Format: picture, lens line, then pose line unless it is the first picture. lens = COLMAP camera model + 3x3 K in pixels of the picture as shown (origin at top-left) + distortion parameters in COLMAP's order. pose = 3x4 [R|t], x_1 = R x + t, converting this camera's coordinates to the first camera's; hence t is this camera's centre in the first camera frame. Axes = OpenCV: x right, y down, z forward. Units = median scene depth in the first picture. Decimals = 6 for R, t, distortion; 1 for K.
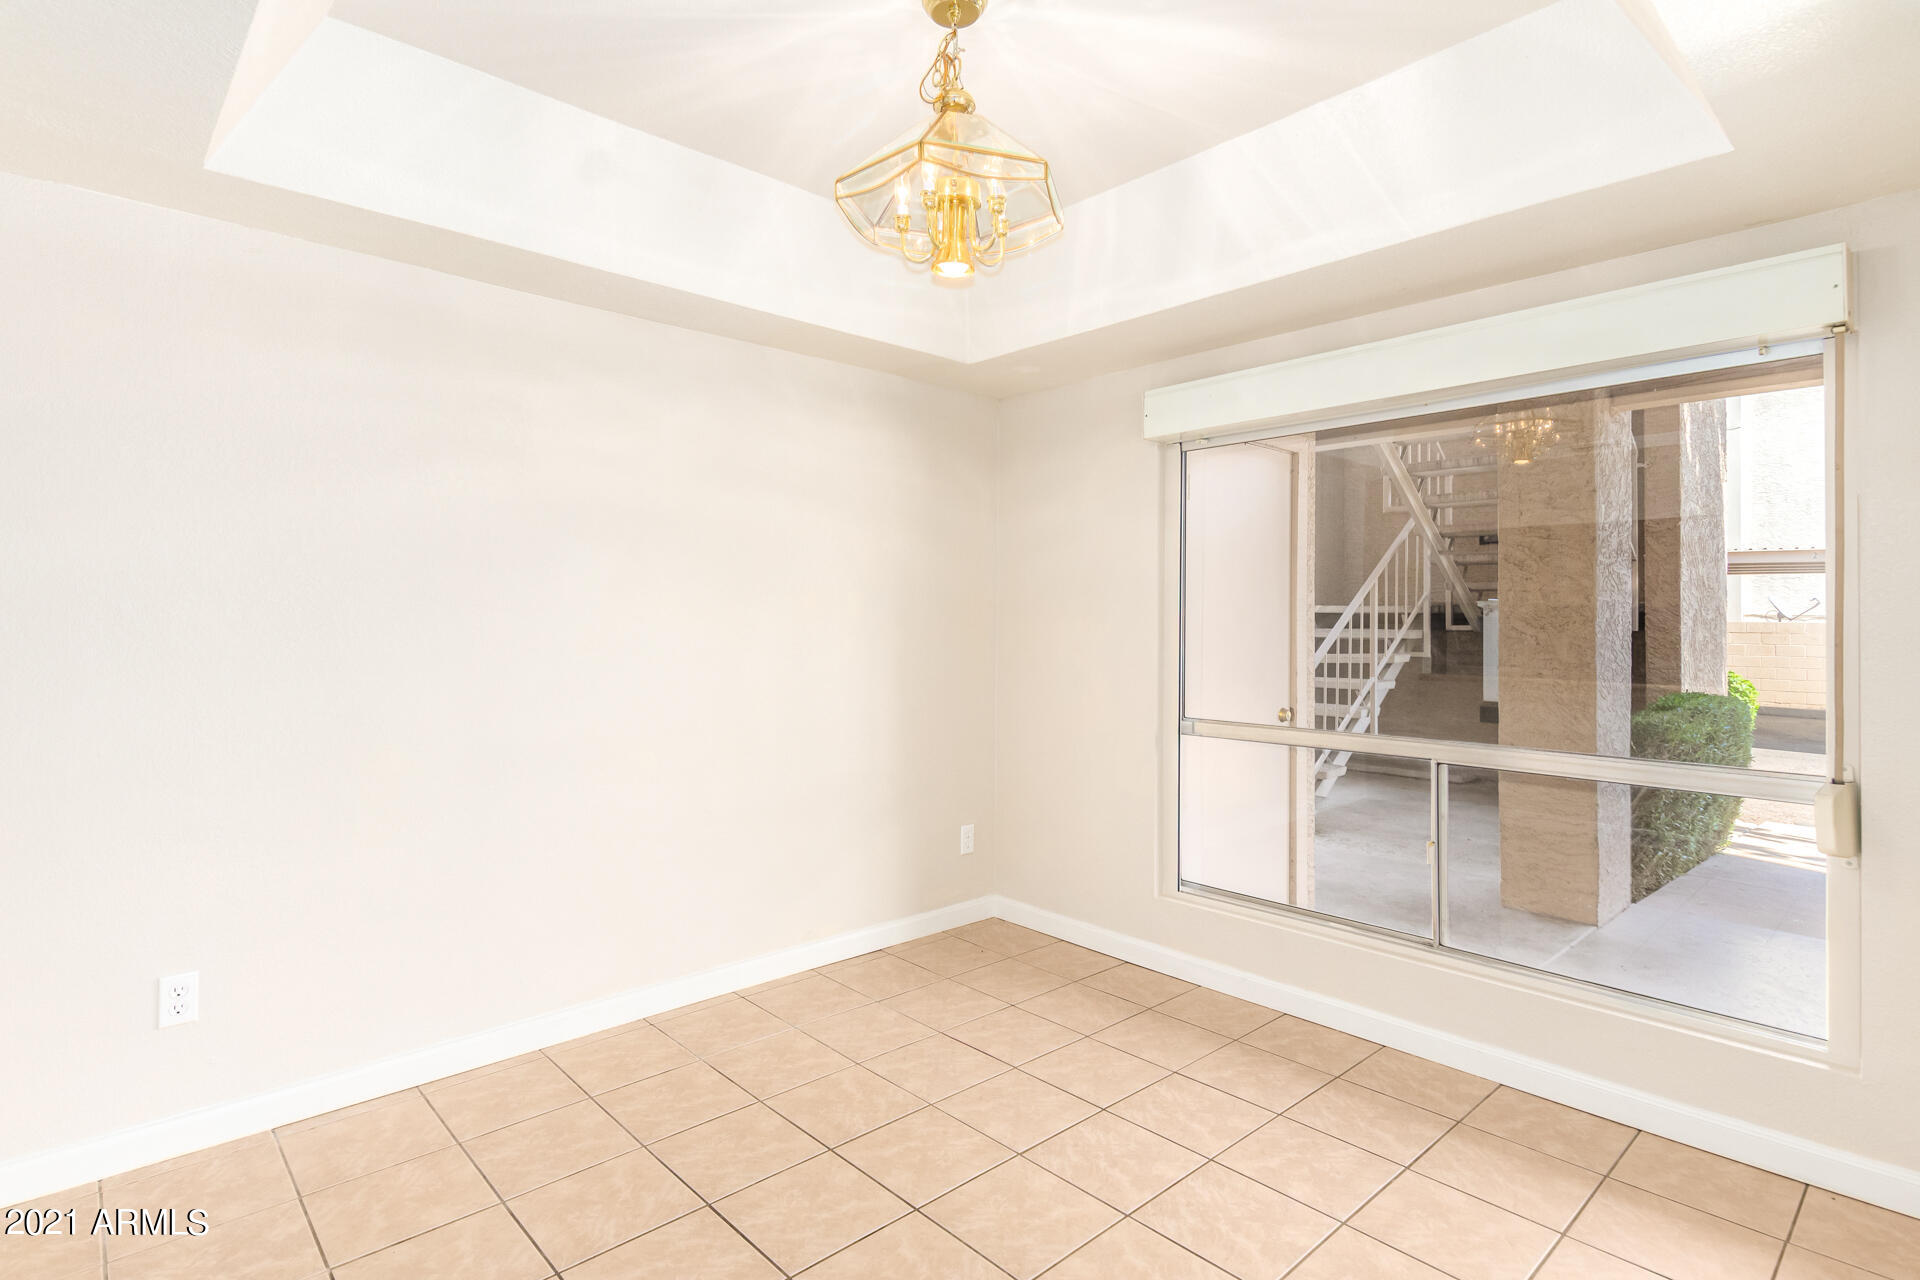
lens RADIAL K [[936.7, 0, 960.0], [0, 936.7, 640.0], [0, 0, 1]] dist [-0.000686, -0.005699]
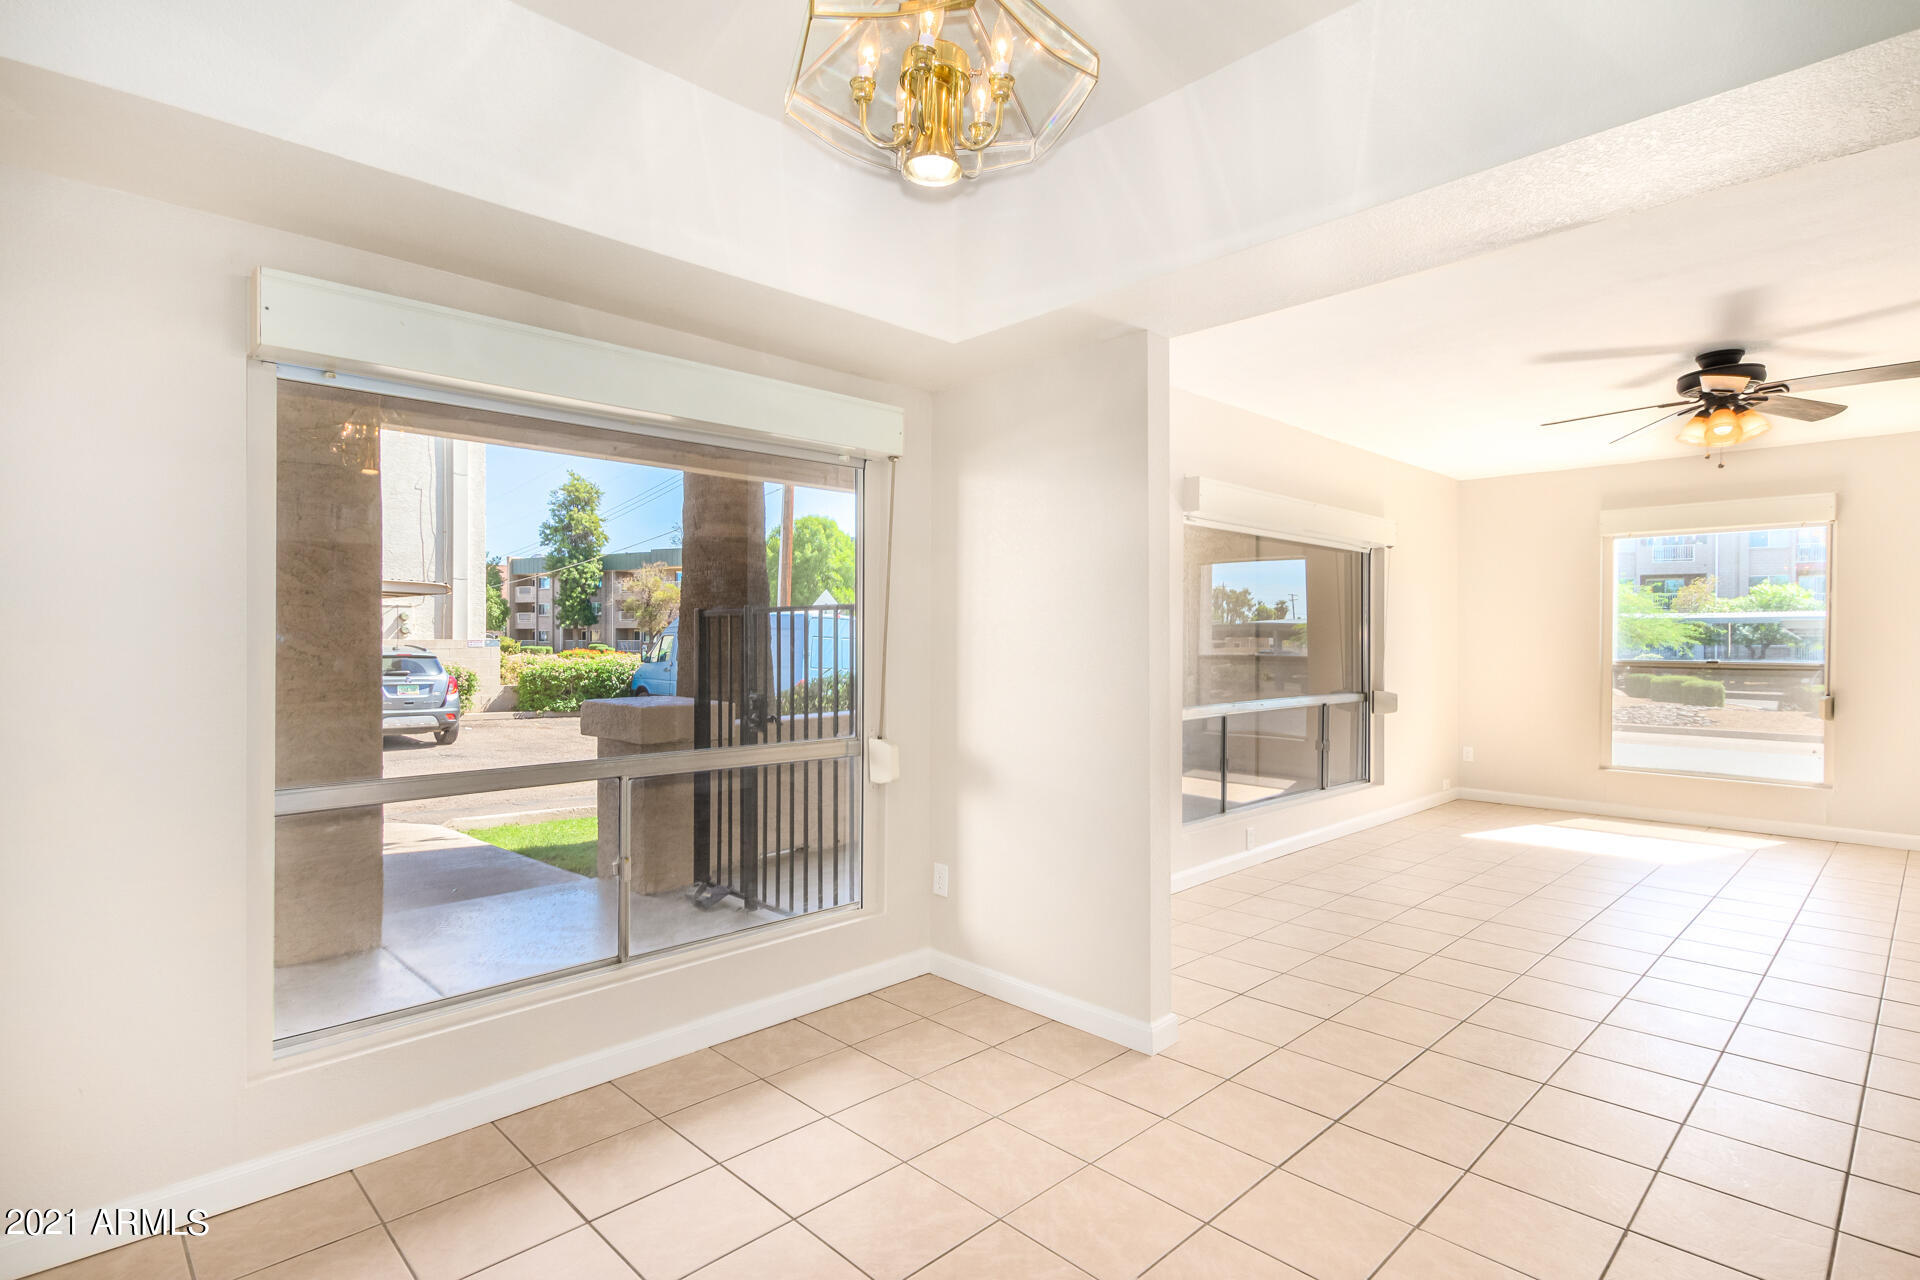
lens RADIAL K [[936.7, 0, 960.0], [0, 936.7, 640.0], [0, 0, 1]] dist [-0.000686, -0.005699]
pose [[-0.049592, 0.007165, 0.998744, -0.538135], [0.019547, 0.999790, -0.006202, -0.002577], [-0.998578, 0.019215, -0.049722, 0.709999]]
